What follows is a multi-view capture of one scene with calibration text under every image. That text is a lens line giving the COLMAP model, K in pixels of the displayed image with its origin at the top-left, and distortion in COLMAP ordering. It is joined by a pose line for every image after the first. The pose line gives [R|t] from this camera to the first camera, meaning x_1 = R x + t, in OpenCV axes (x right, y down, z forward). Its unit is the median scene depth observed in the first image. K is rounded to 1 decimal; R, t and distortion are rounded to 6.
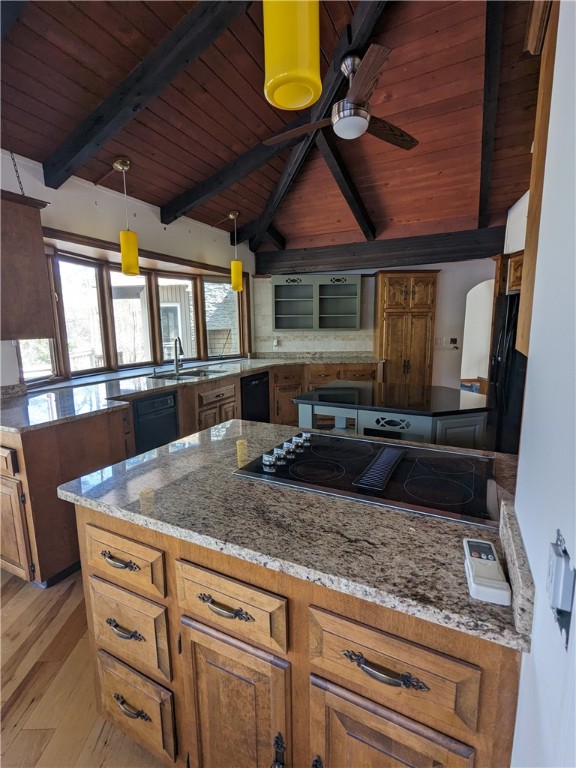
lens RADIAL K [[363.7, 0, 289.4], [0, 363.7, 382.3], [0, 0, 1]] dist [-0.001099, 0.000239]
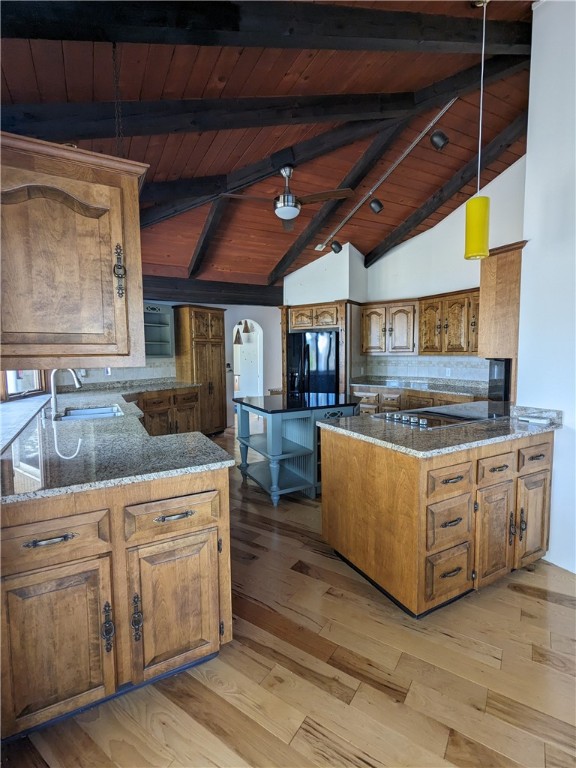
lens RADIAL K [[363.7, 0, 289.4], [0, 363.7, 382.3], [0, 0, 1]] dist [-0.001099, 0.000239]
pose [[0.585272, -0.063340, 0.808360, -0.486339], [0.124648, 0.992122, -0.012509, -0.015790], [-0.801199, 0.108082, 0.588556, 0.114321]]
